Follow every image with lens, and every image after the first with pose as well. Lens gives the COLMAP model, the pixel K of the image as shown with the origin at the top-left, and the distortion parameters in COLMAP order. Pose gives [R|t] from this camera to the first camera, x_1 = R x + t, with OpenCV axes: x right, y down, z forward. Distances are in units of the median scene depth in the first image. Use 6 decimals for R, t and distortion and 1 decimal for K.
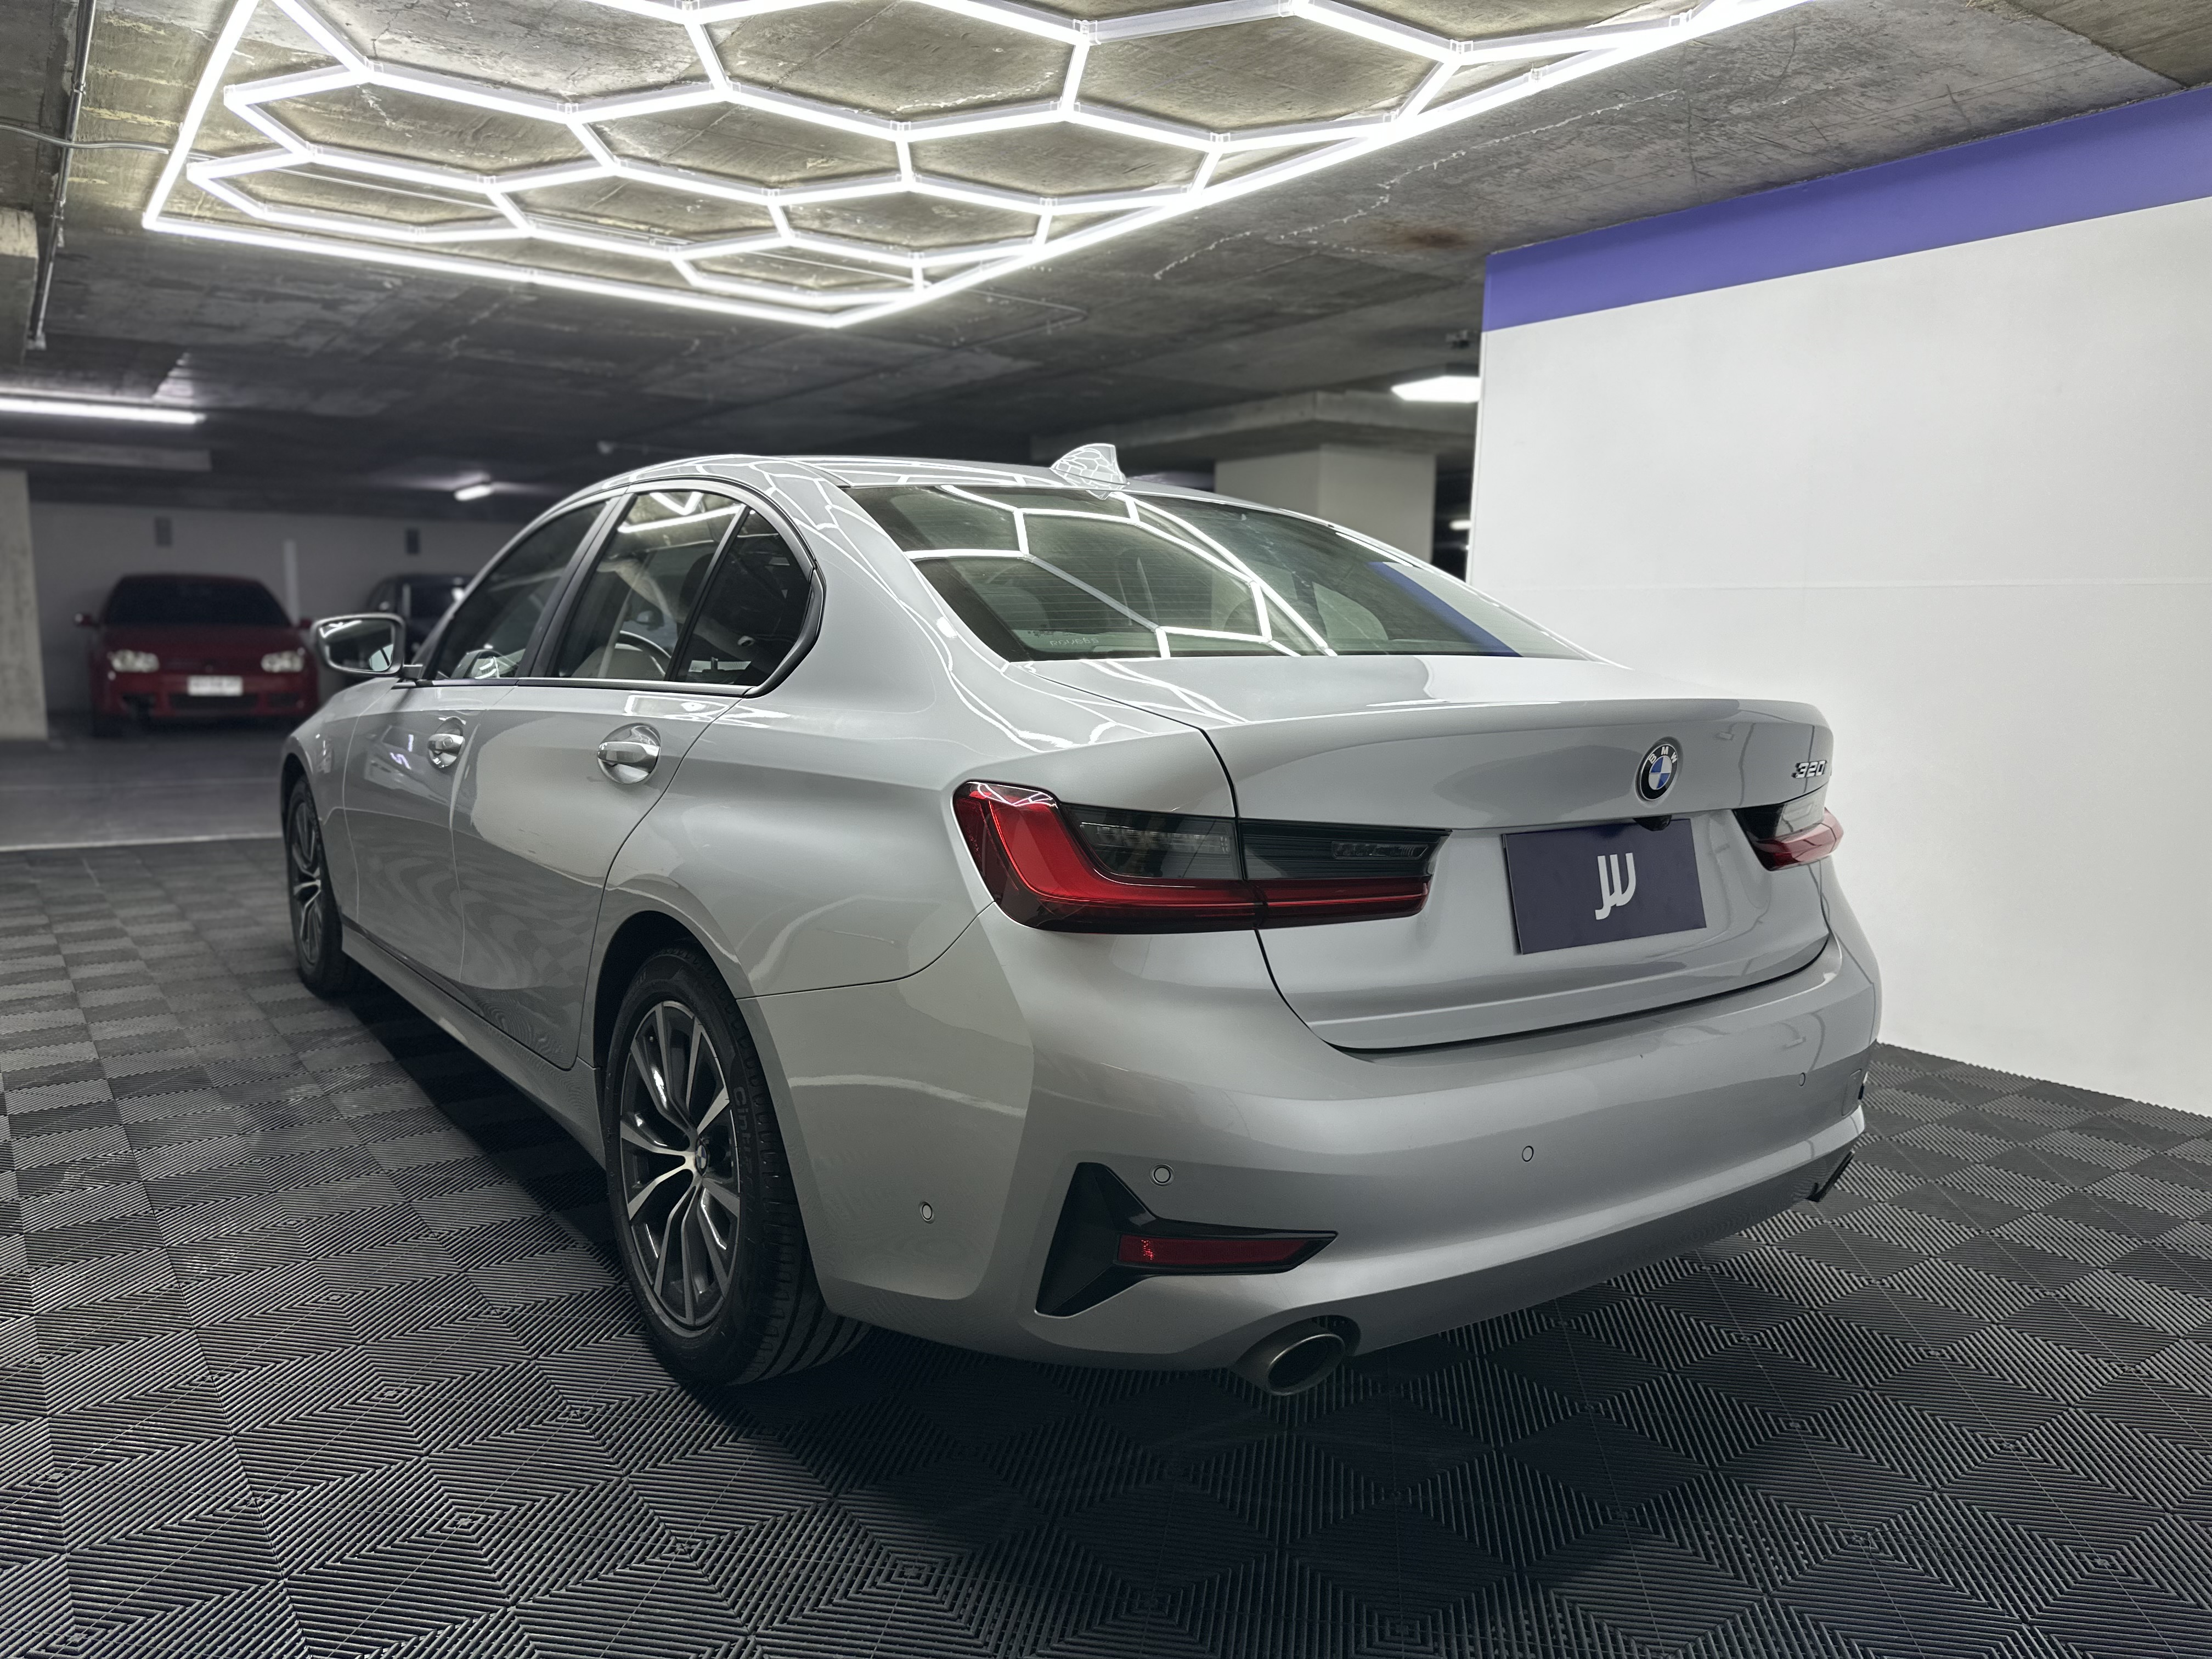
lens RADIAL K [[1562.1, 0, 1114.6], [0, 1562.1, 823.5], [0, 0, 1]] dist [0.064920, -0.057926]
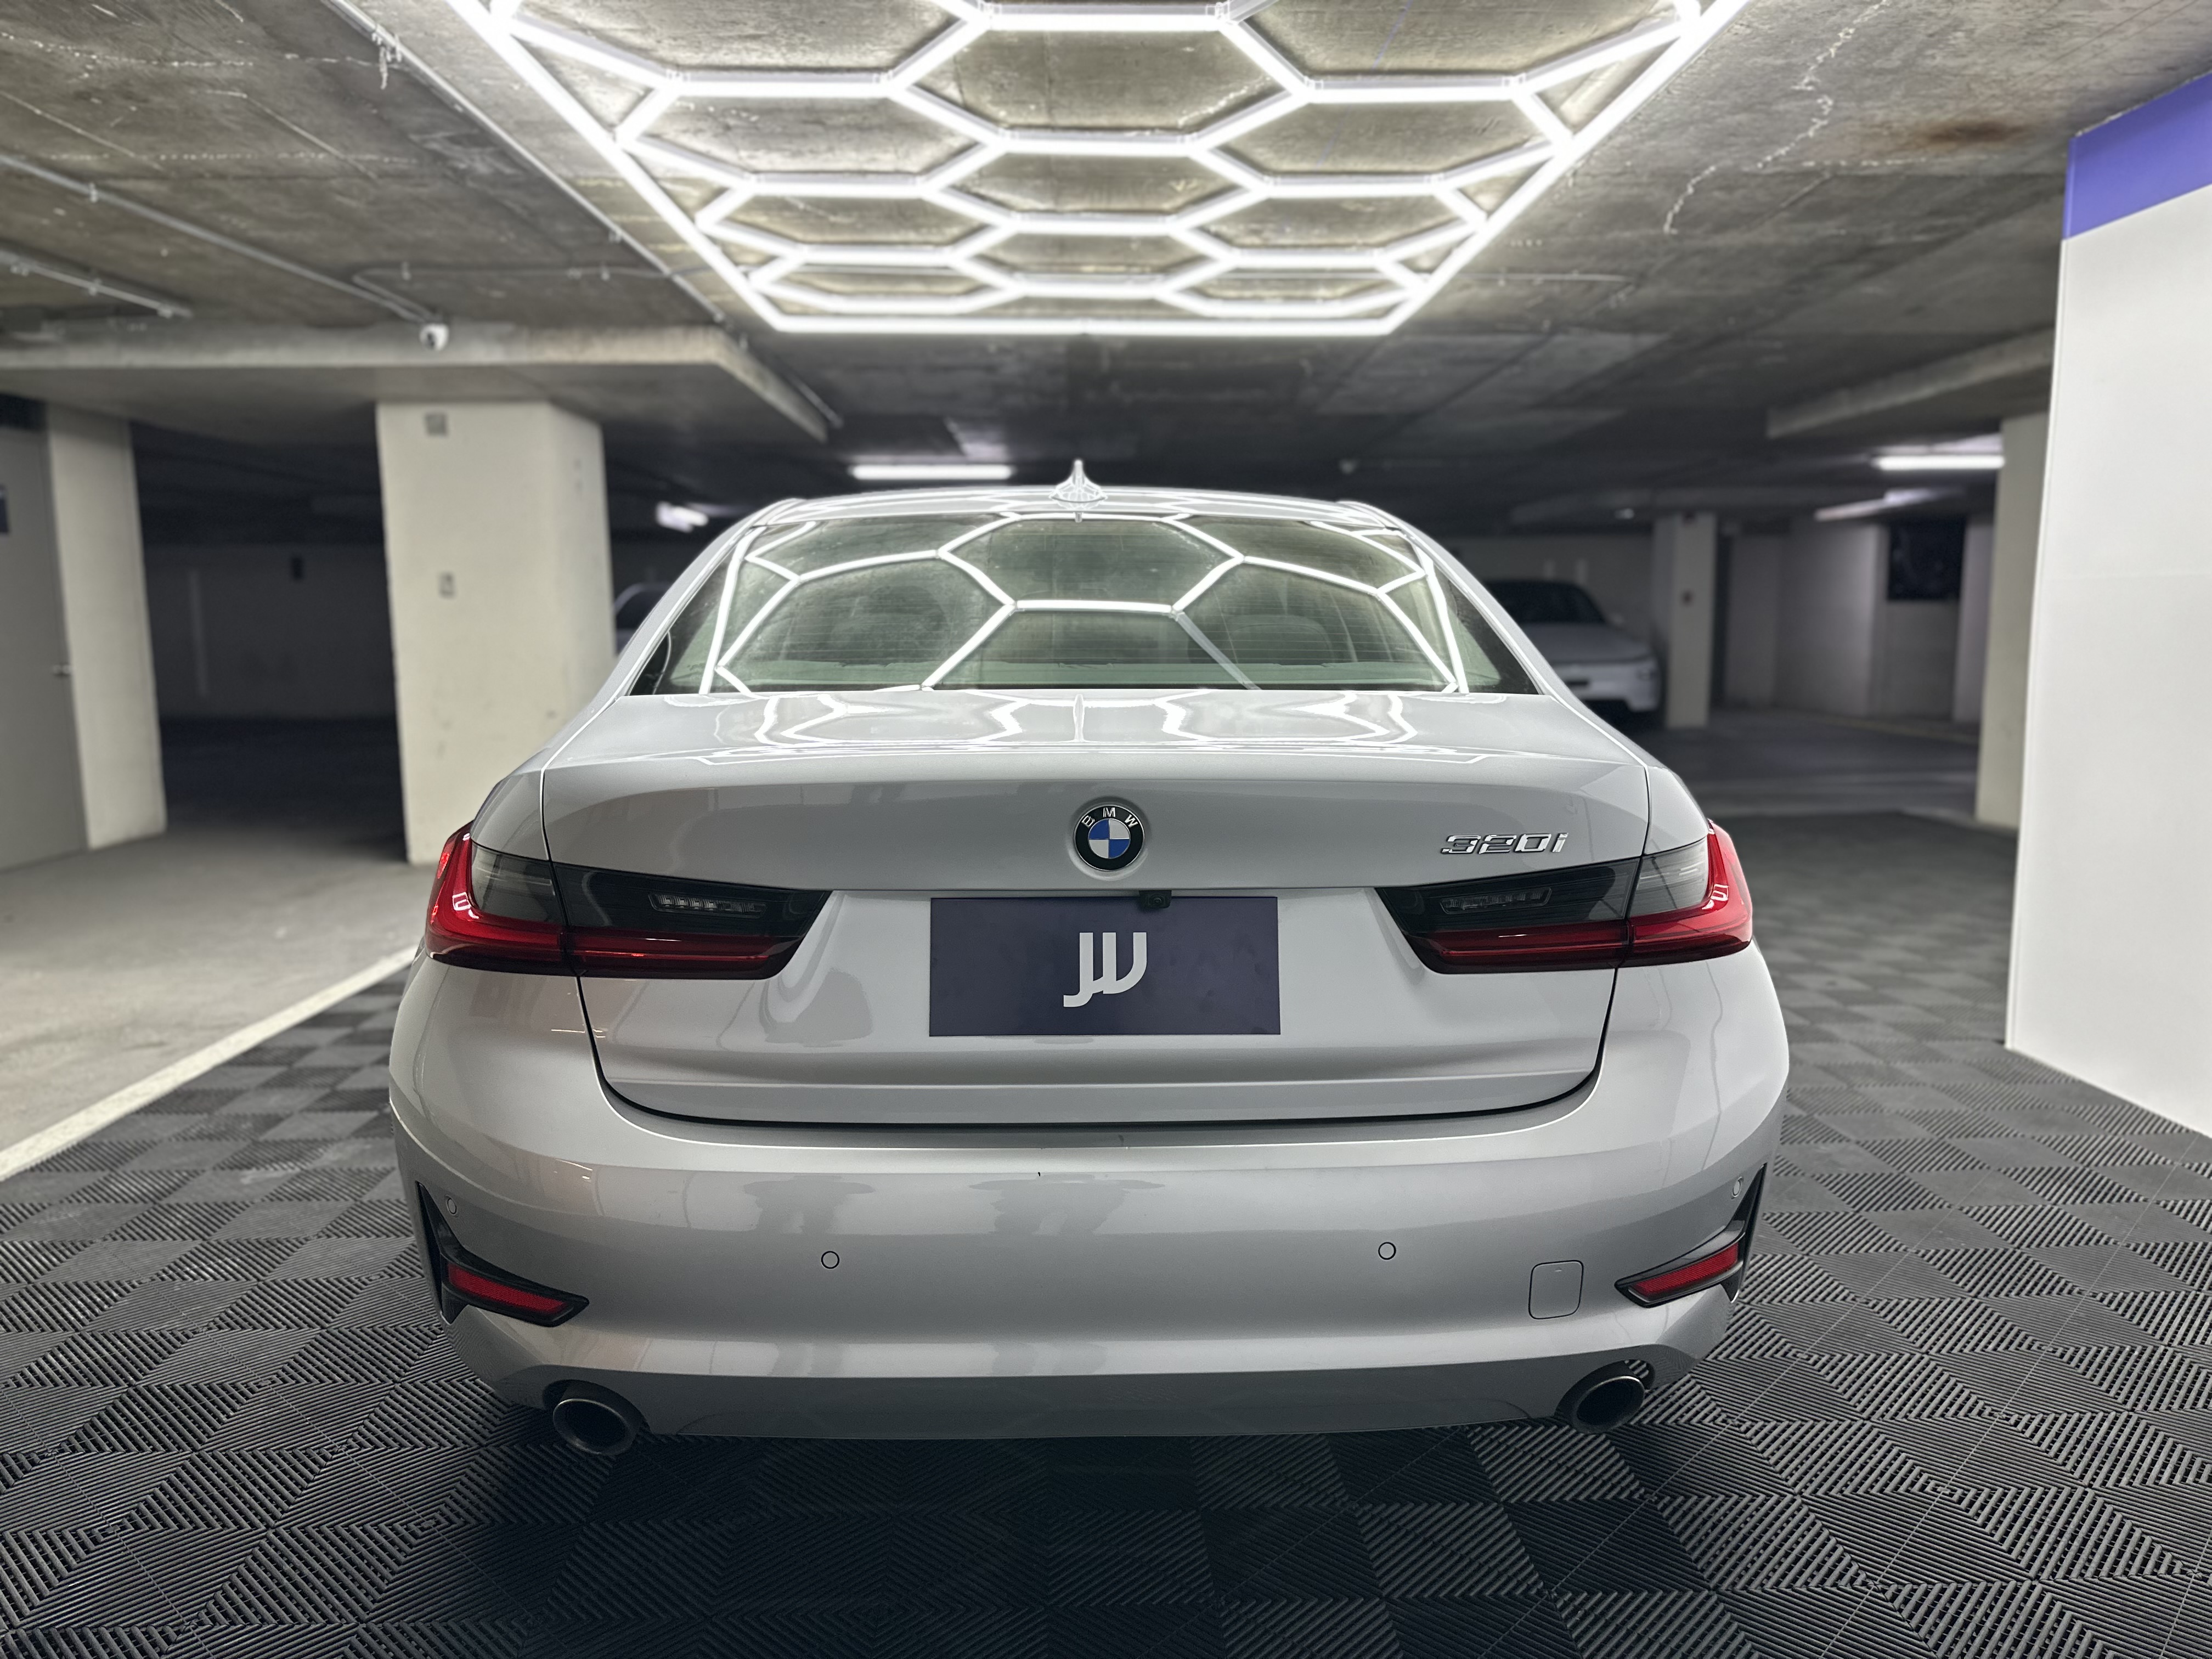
lens RADIAL K [[1562.1, 0, 1108.4], [0, 1562.1, 844.2], [0, 0, 1]] dist [0.064920, -0.057926]
pose [[0.834543, 0.056102, -0.548078, 0.334066], [-0.049895, 0.998410, 0.026225, -0.021337], [0.548678, 0.005461, 0.836016, 0.128546]]
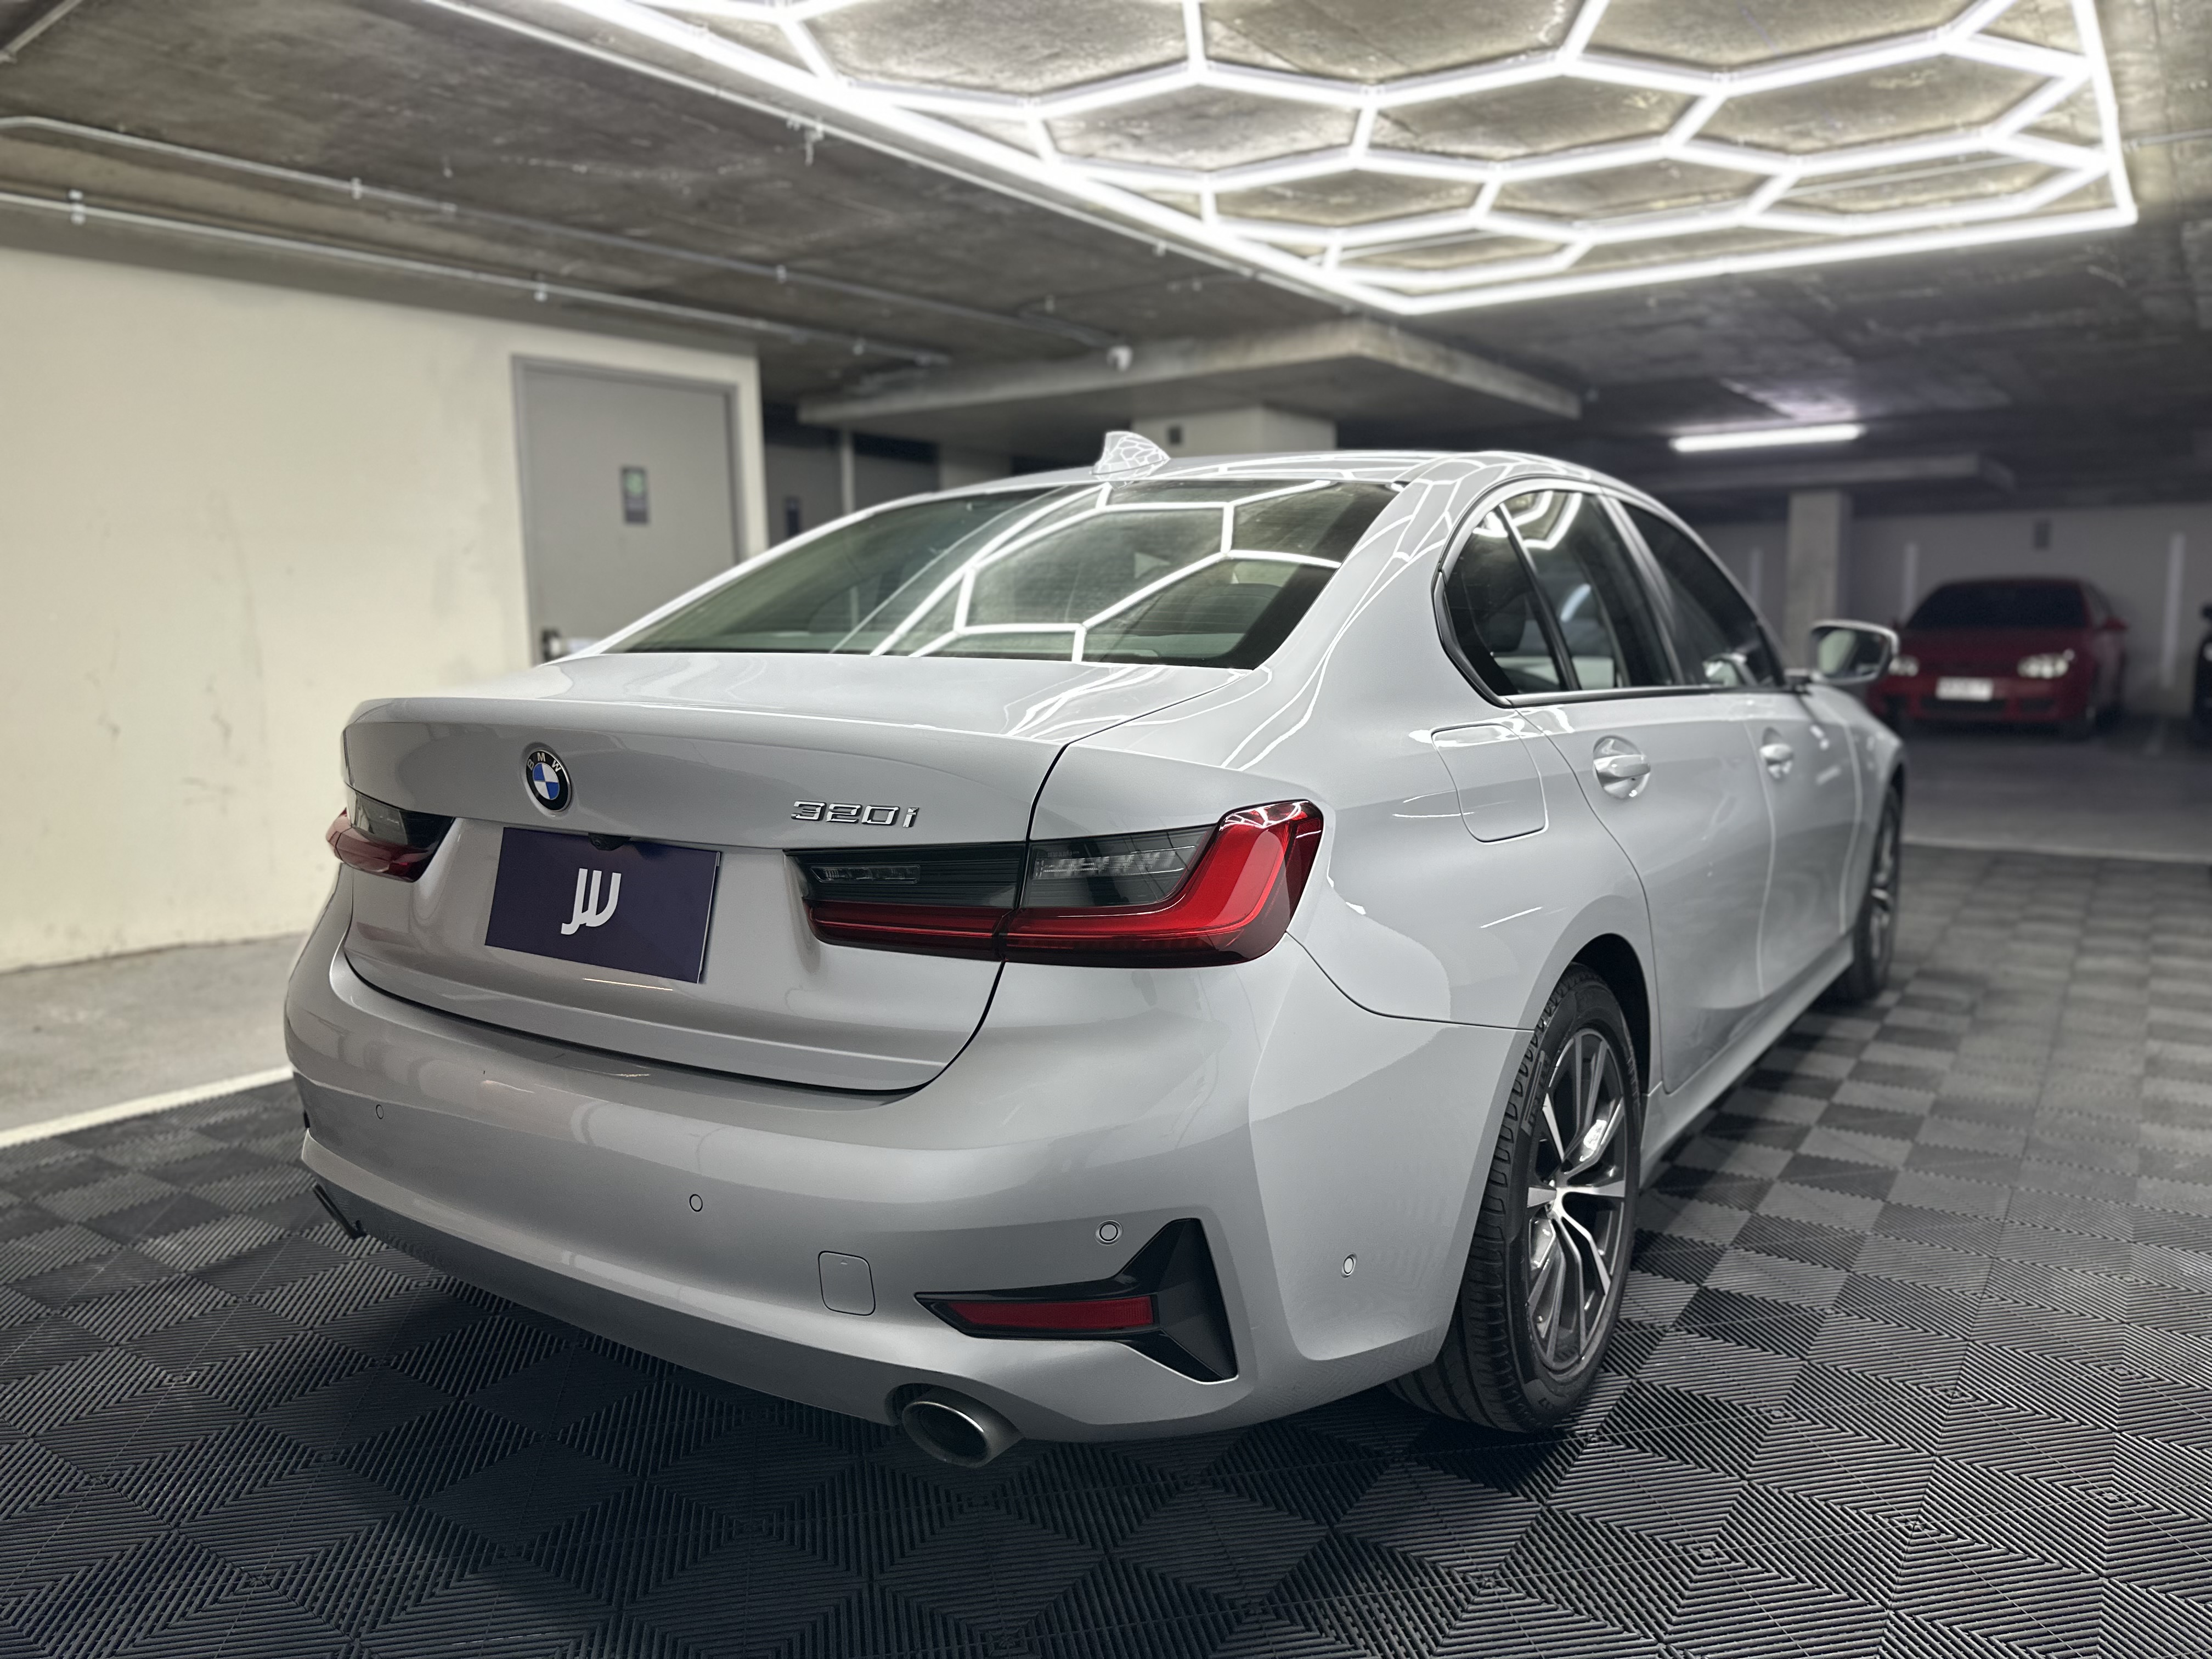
lens RADIAL K [[1562.1, 0, 1106.0], [0, 1562.1, 834.8], [0, 0, 1]] dist [0.064920, -0.057926]
pose [[0.363481, 0.106117, -0.925538, 0.548396], [-0.102247, 0.992034, 0.073586, -0.042574], [0.925974, 0.067887, 0.371436, 0.402449]]
